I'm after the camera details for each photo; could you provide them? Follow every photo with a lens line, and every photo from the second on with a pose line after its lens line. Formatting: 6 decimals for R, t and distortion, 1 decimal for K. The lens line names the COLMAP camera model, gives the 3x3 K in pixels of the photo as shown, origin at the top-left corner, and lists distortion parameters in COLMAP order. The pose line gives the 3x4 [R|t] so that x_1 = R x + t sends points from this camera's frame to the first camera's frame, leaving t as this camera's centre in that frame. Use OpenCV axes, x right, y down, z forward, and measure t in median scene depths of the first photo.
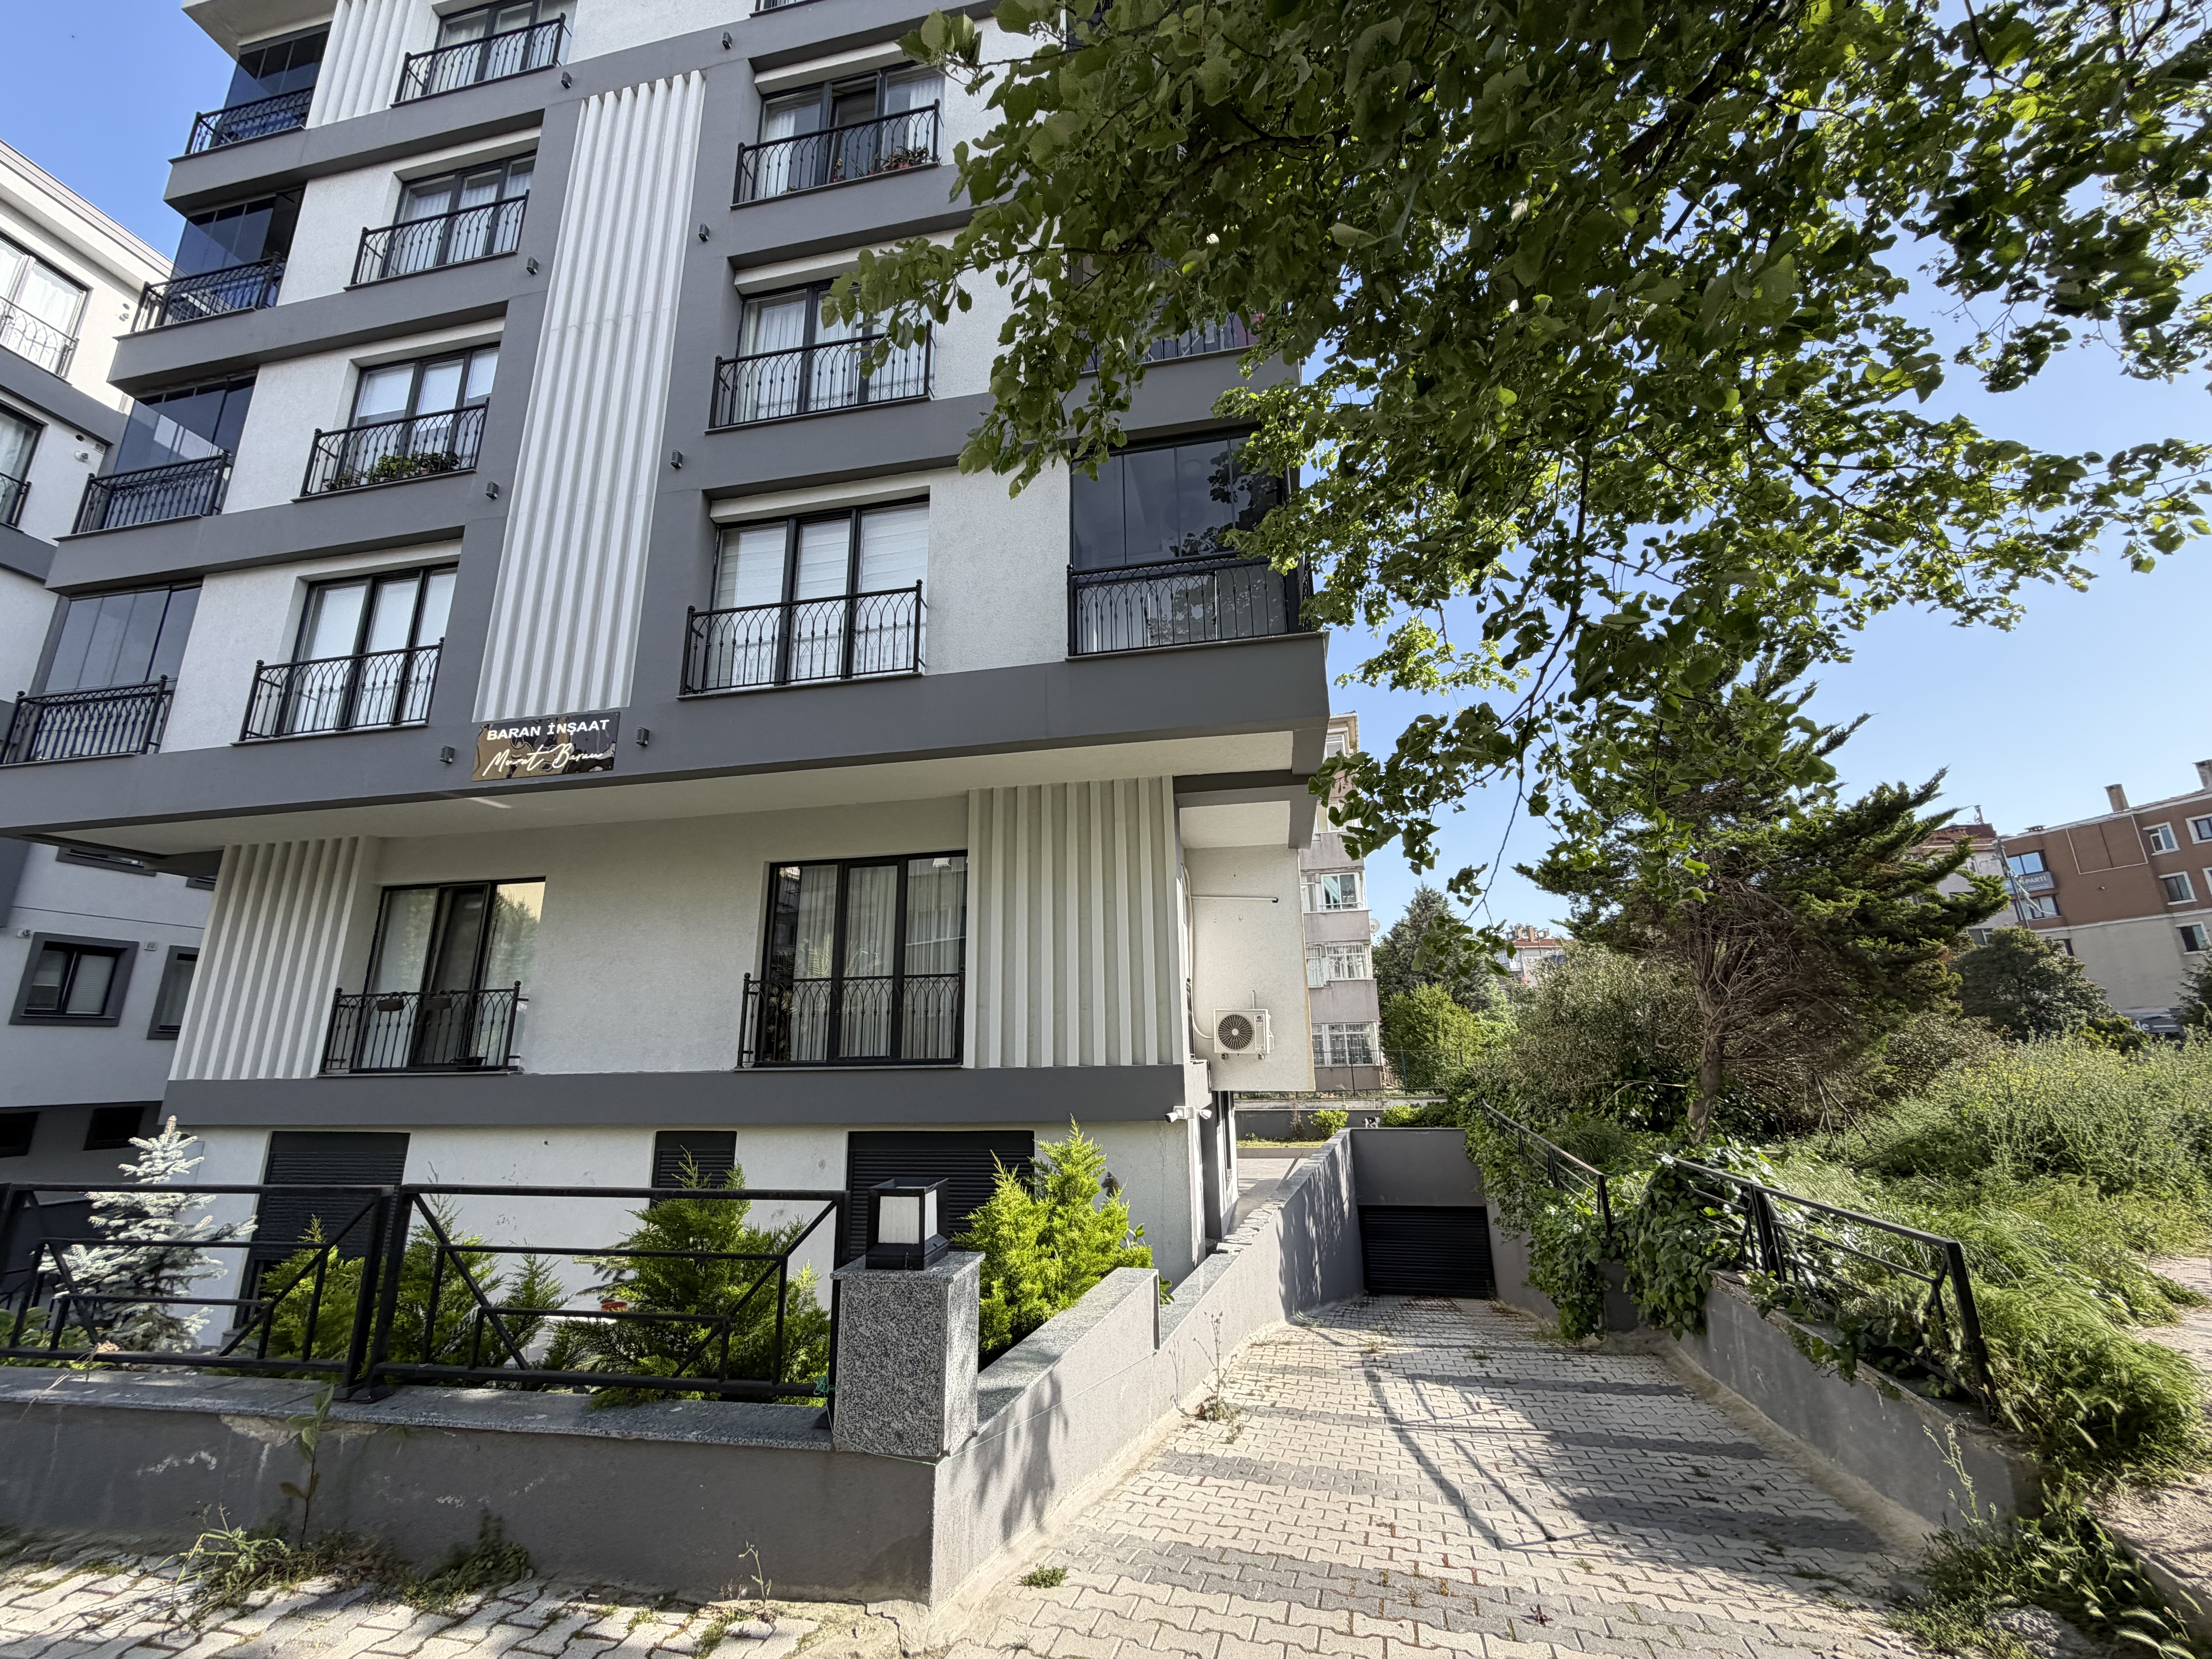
lens RADIAL K [[883.3, 0, 1103.5], [0, 883.3, 829.2], [0, 0, 1]] dist [0.000893, -0.000097]
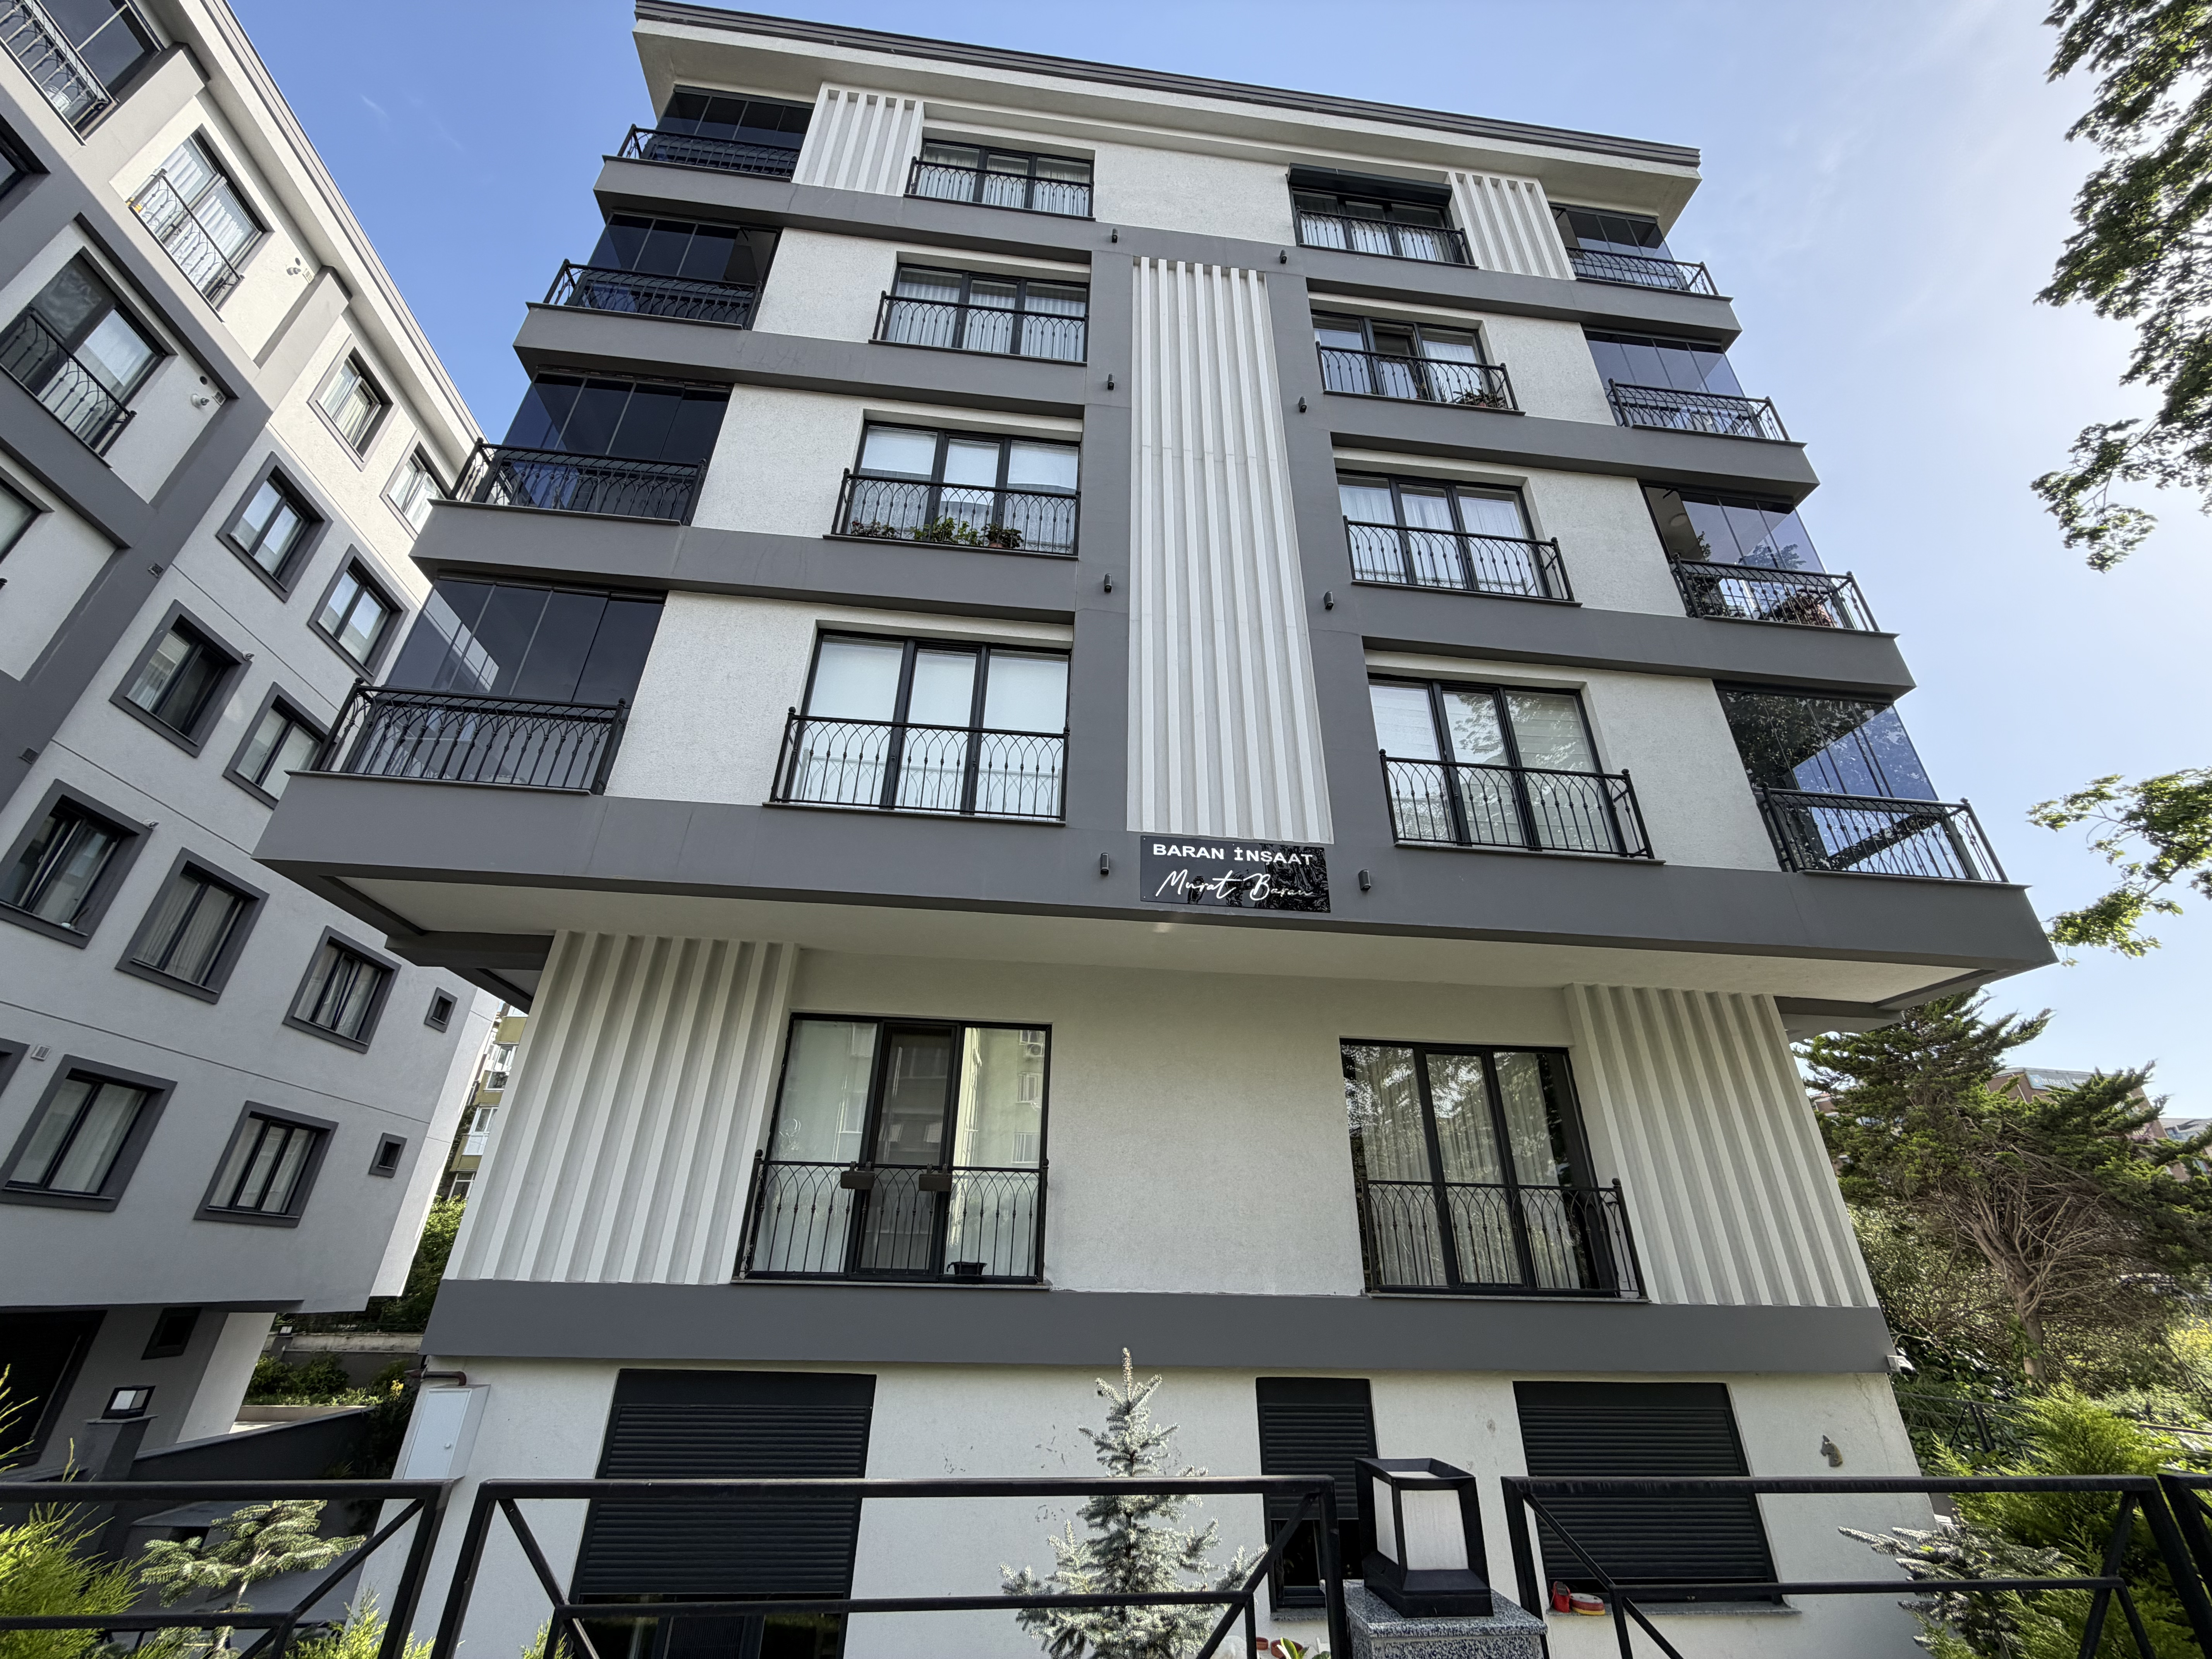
lens RADIAL K [[883.3, 0, 1102.2], [0, 883.3, 820.6], [0, 0, 1]] dist [0.000893, -0.000097]
pose [[0.954899, 0.166526, 0.245839, -0.894483], [-0.105915, 0.964496, -0.241929, 0.071107], [-0.277398, 0.204980, 0.938634, 0.207017]]
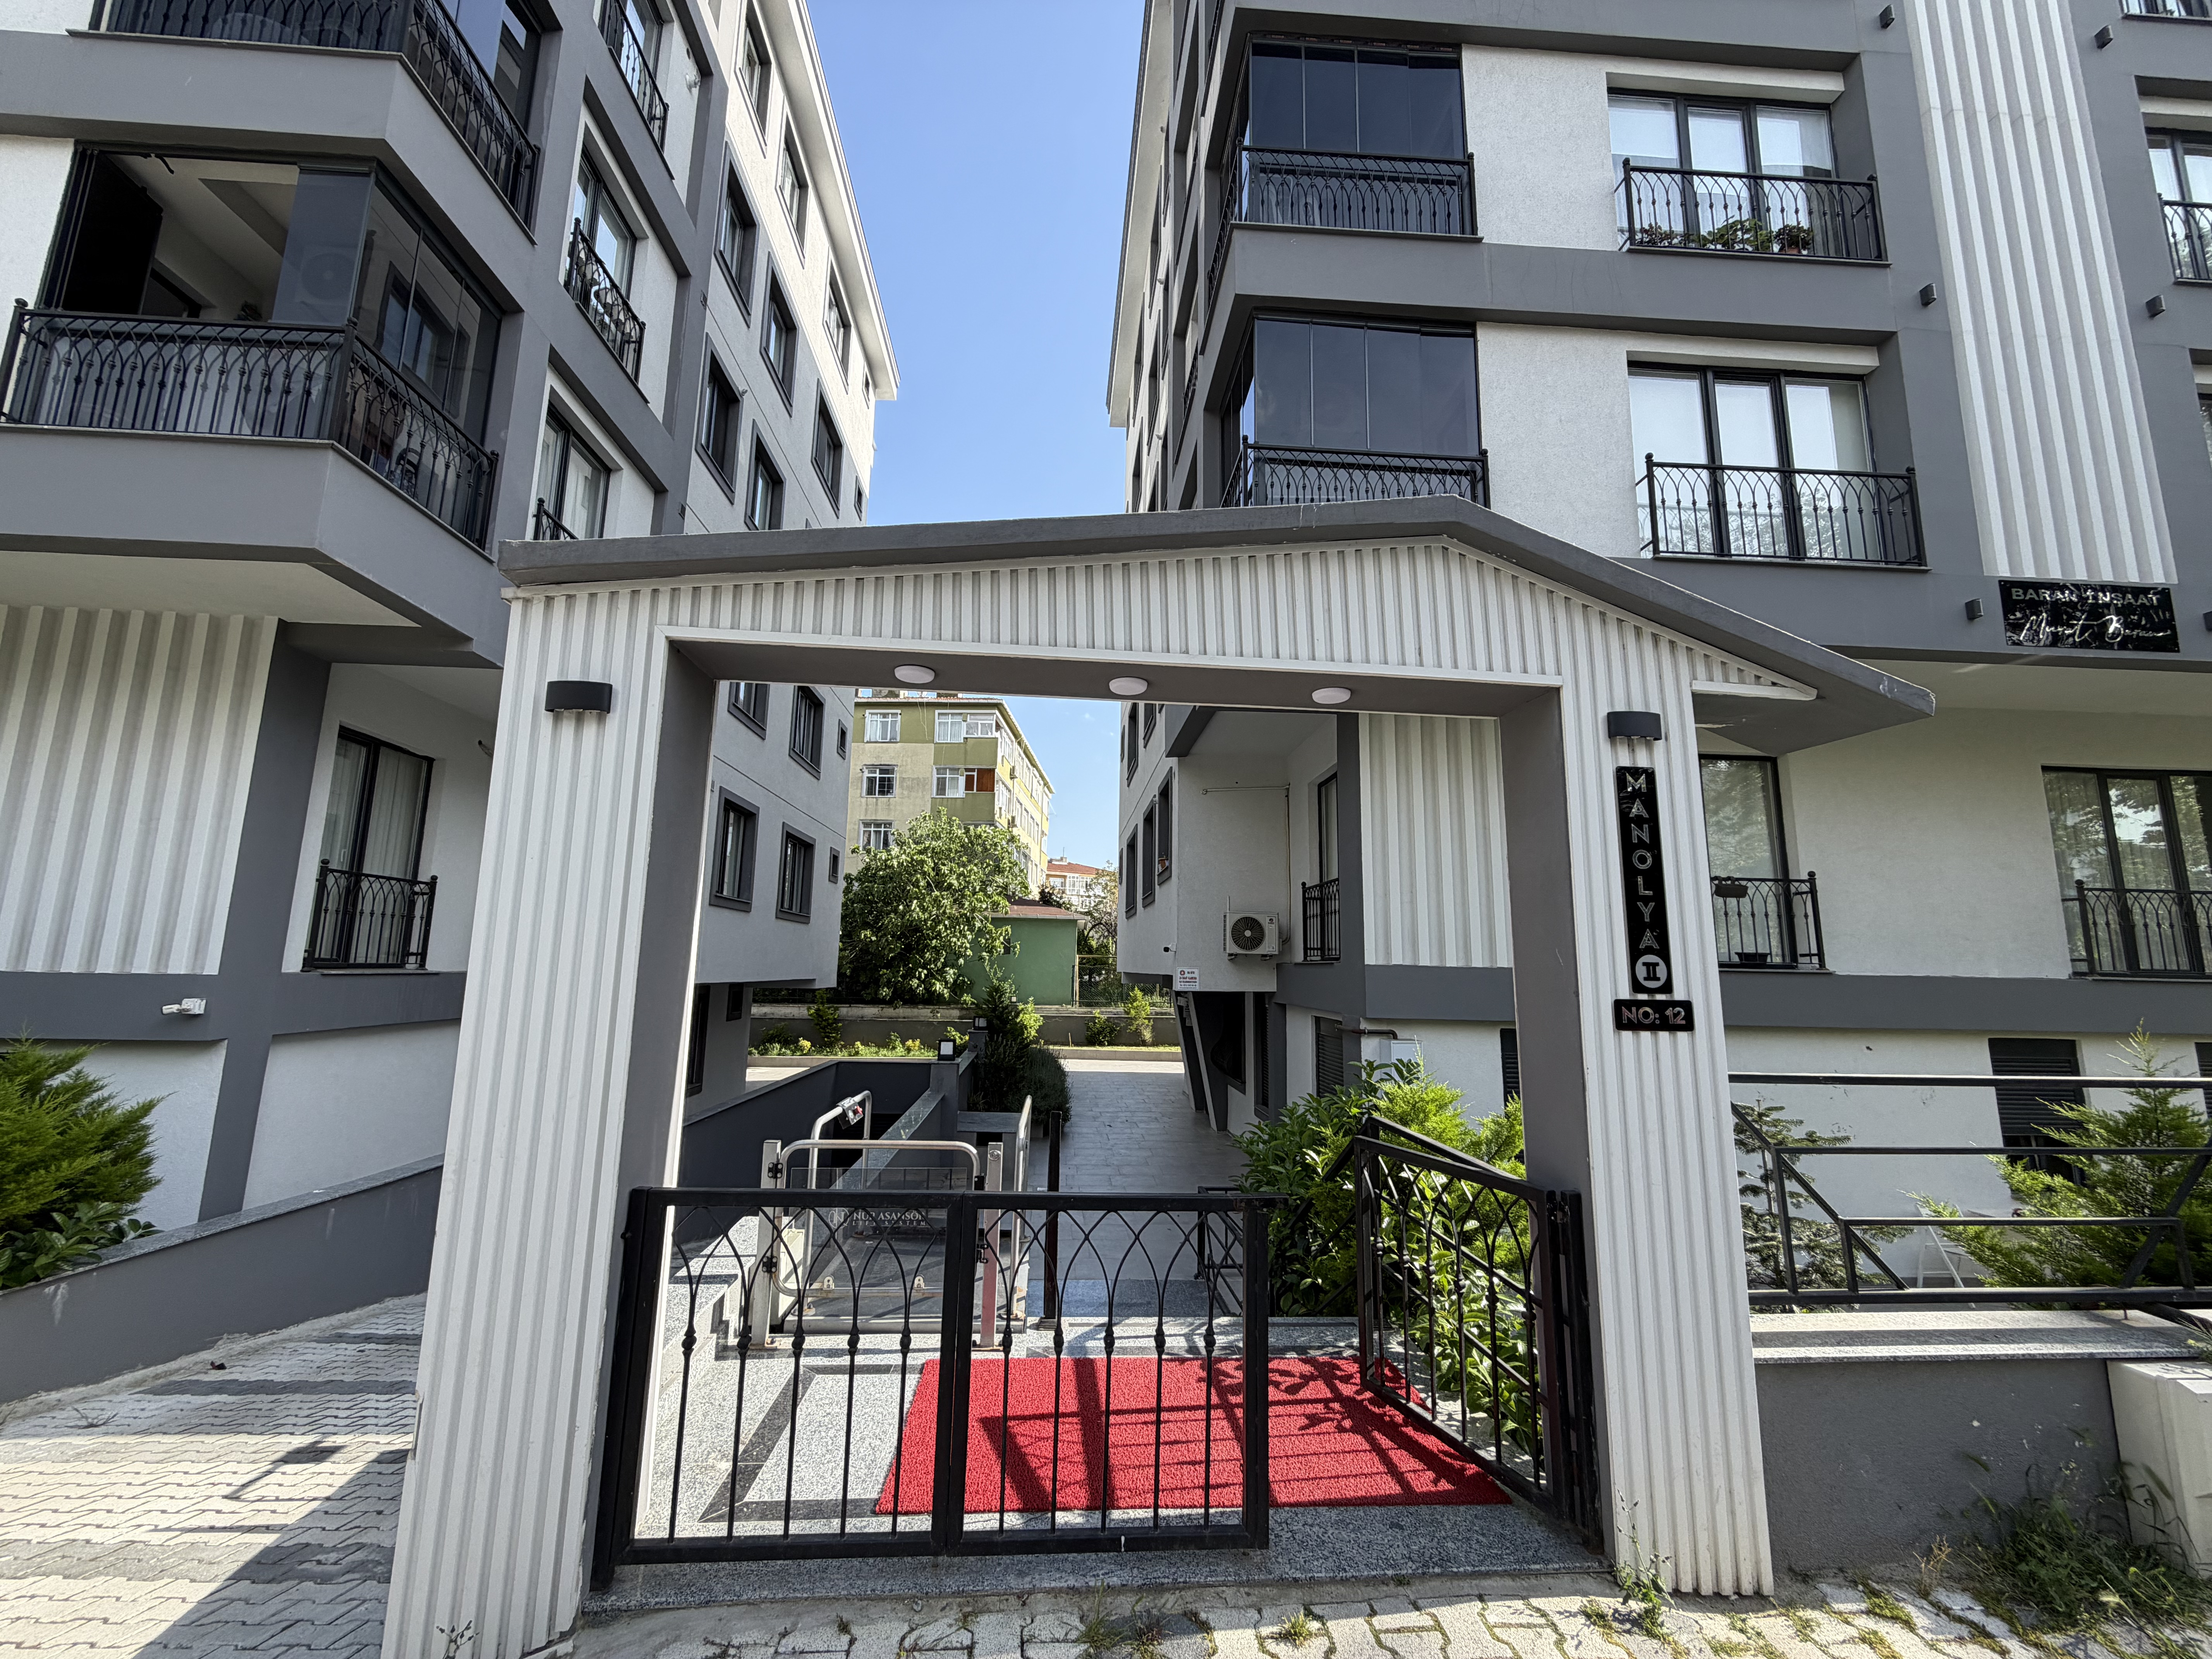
lens RADIAL K [[883.3, 0, 1099.6], [0, 883.3, 828.4], [0, 0, 1]] dist [0.000893, -0.000097]
pose [[0.968535, 0.073731, 0.237706, -1.648240], [-0.095922, 0.991908, 0.083170, 0.128926], [-0.229651, -0.103354, 0.967770, 0.318261]]
